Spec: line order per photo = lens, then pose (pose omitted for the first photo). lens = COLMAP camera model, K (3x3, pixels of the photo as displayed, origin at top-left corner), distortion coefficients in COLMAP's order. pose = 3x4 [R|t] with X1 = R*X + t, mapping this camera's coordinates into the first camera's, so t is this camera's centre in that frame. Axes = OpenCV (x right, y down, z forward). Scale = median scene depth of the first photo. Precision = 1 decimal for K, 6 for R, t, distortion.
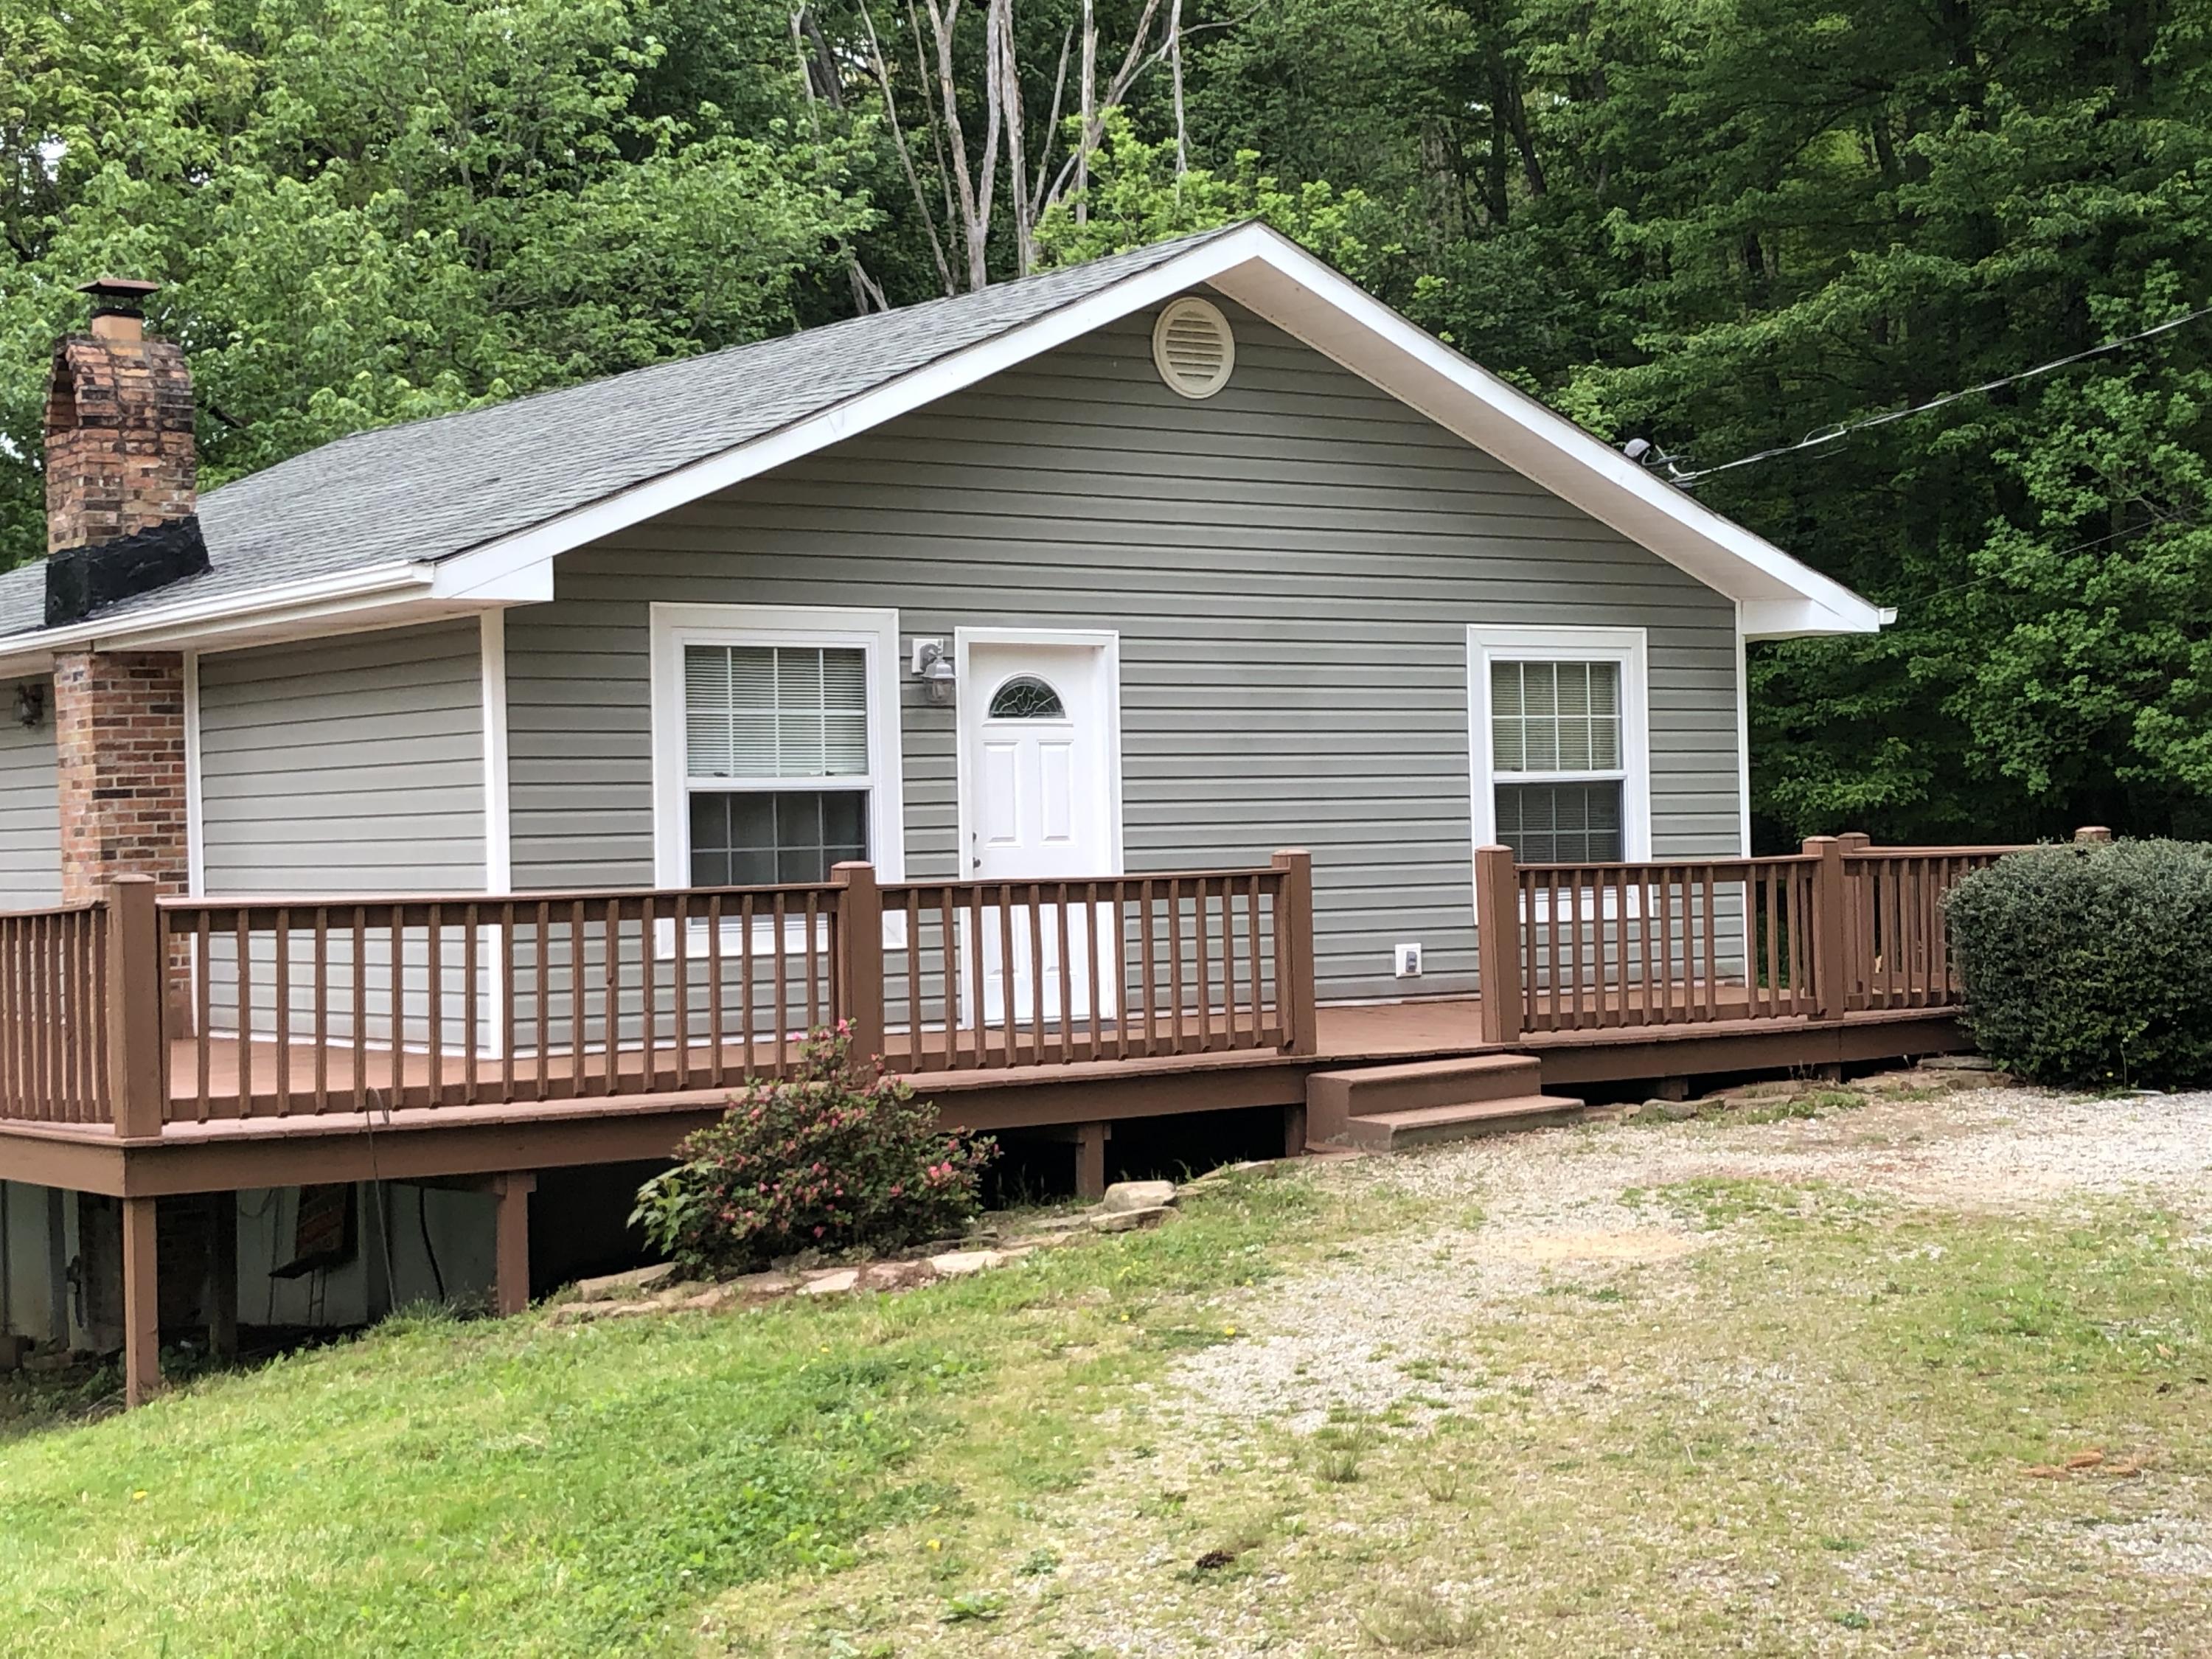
lens RADIAL K [[3483.1, 0, 1106.0], [0, 3483.1, 829.5], [0, 0, 1]] dist [0.100537, -0.172184]
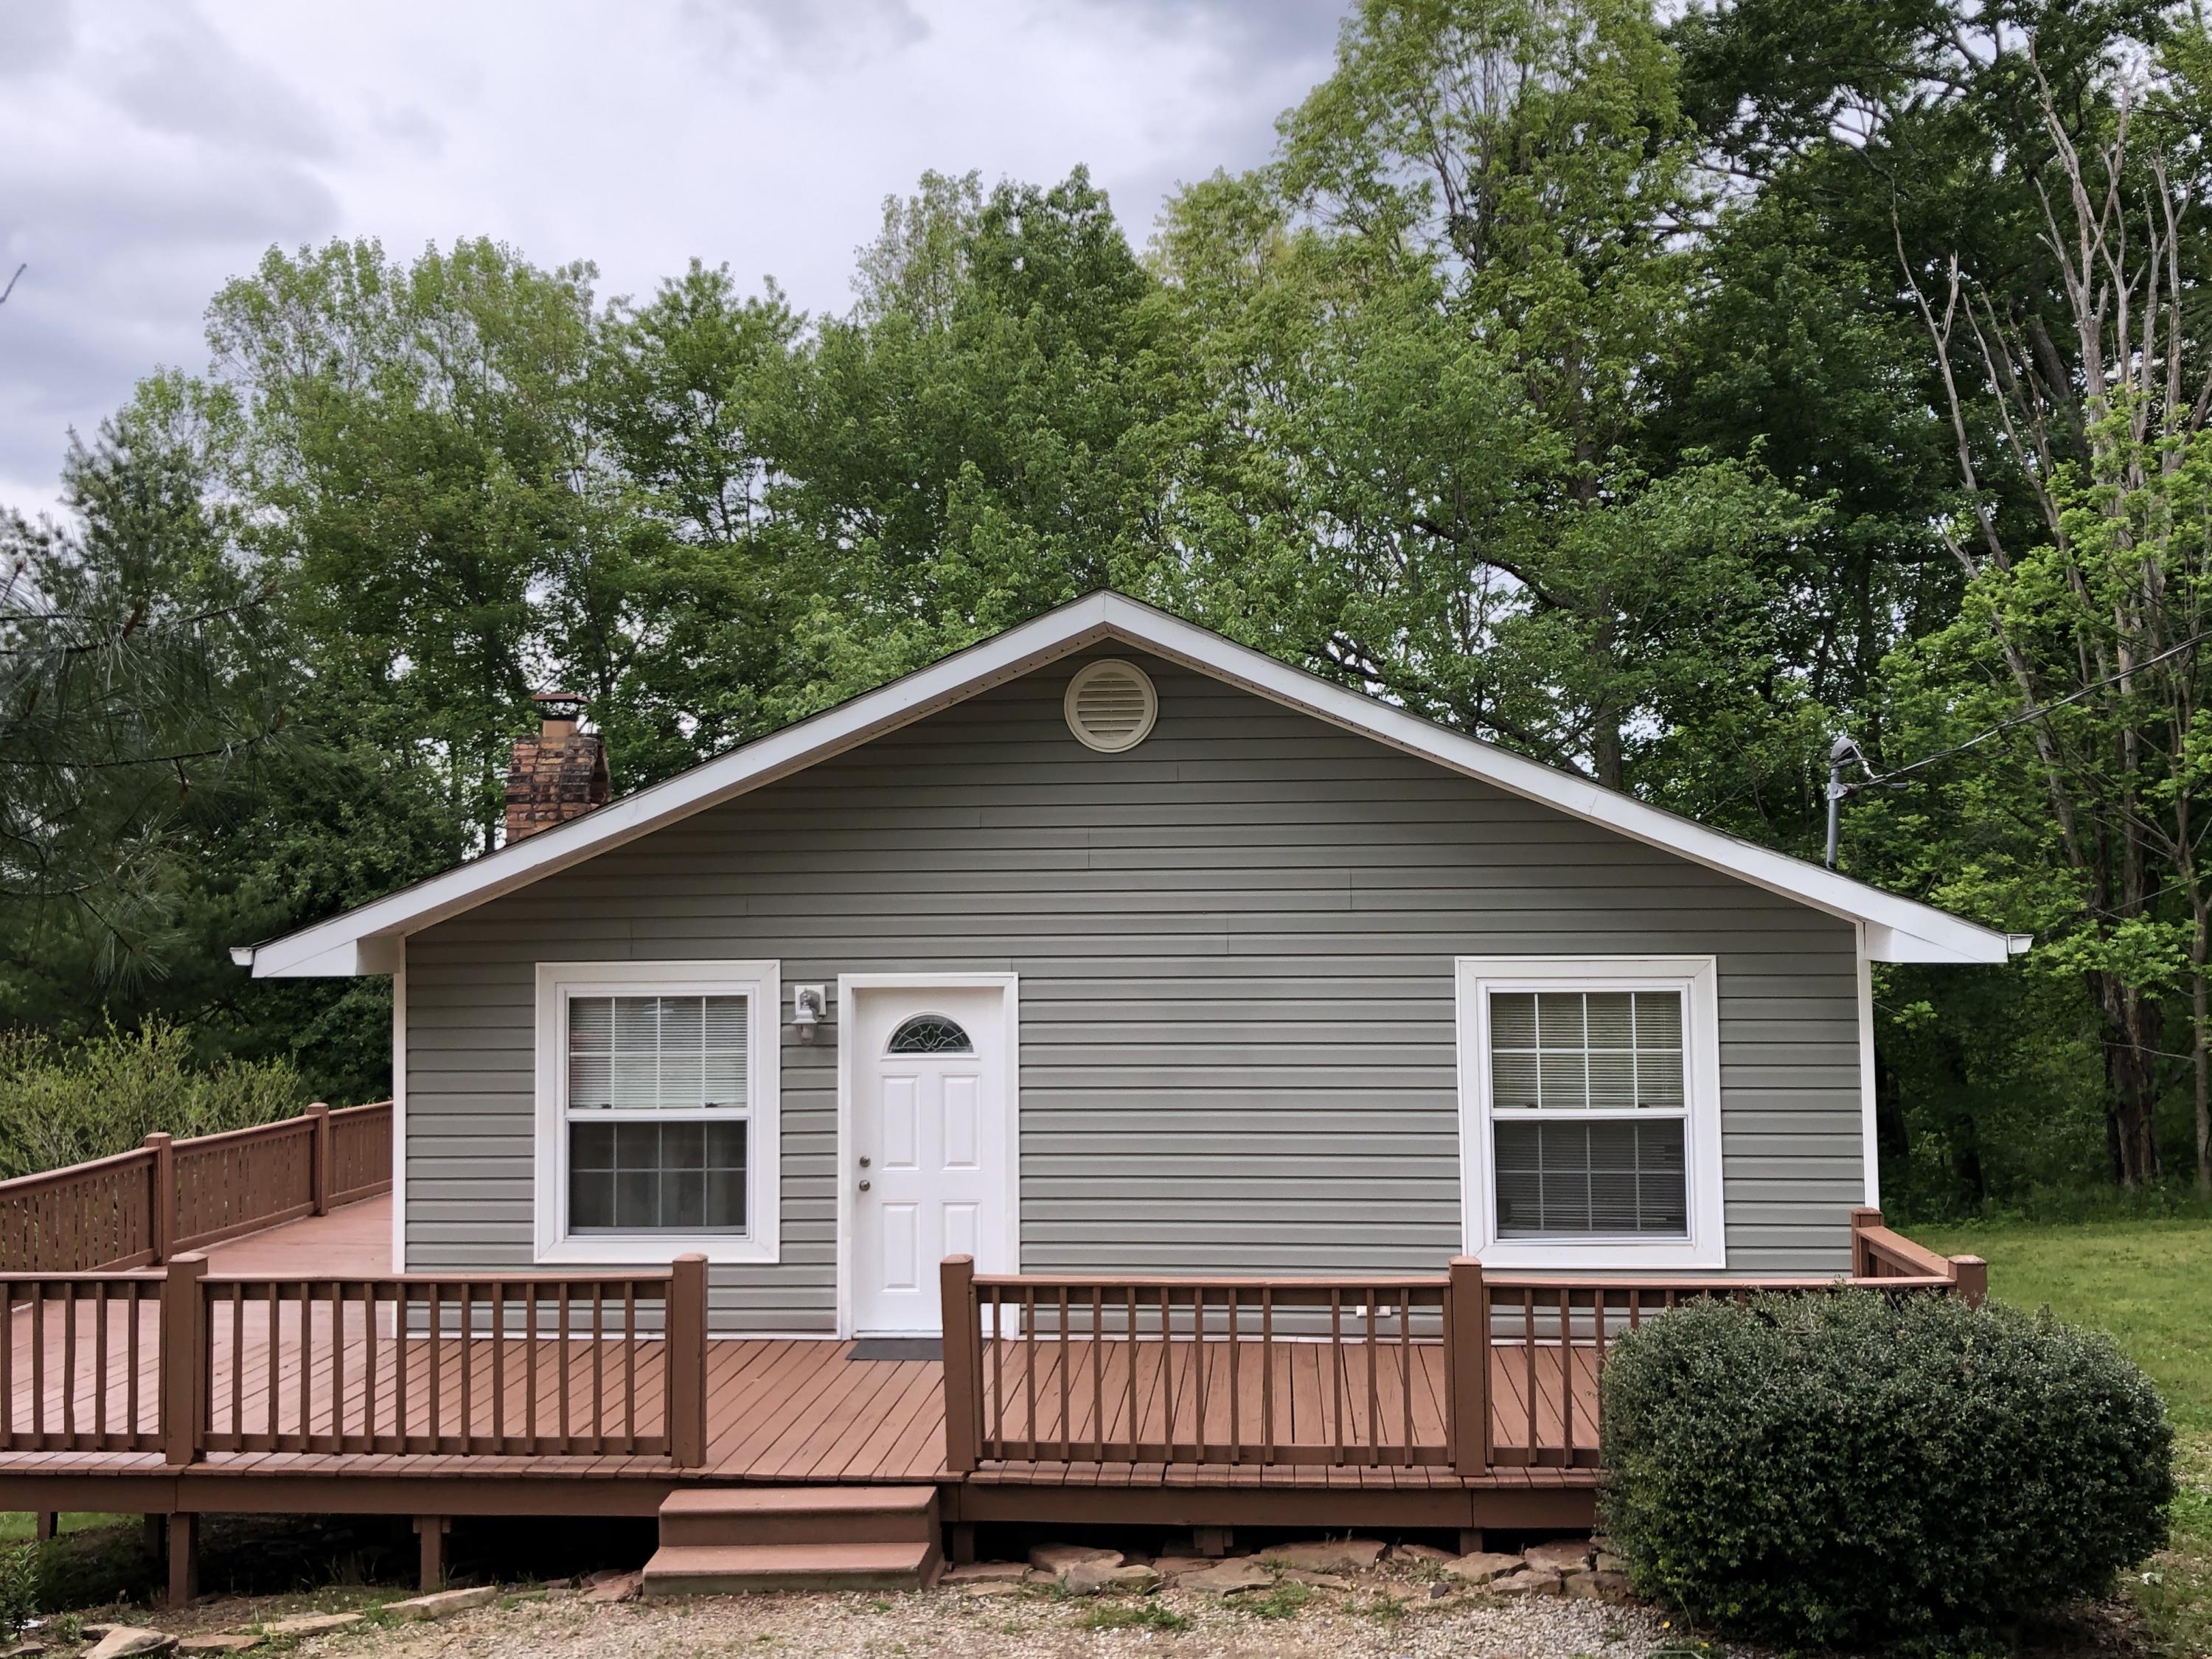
lens RADIAL K [[2178.6, 0, 1106.2], [0, 2178.6, 807.7], [0, 0, 1]] dist [0.174500, -0.574745]
pose [[0.756486, -0.019750, -0.653711, 0.460091], [-0.006891, 0.999248, -0.038163, -0.081189], [0.653973, 0.033375, 0.755781, 0.495147]]
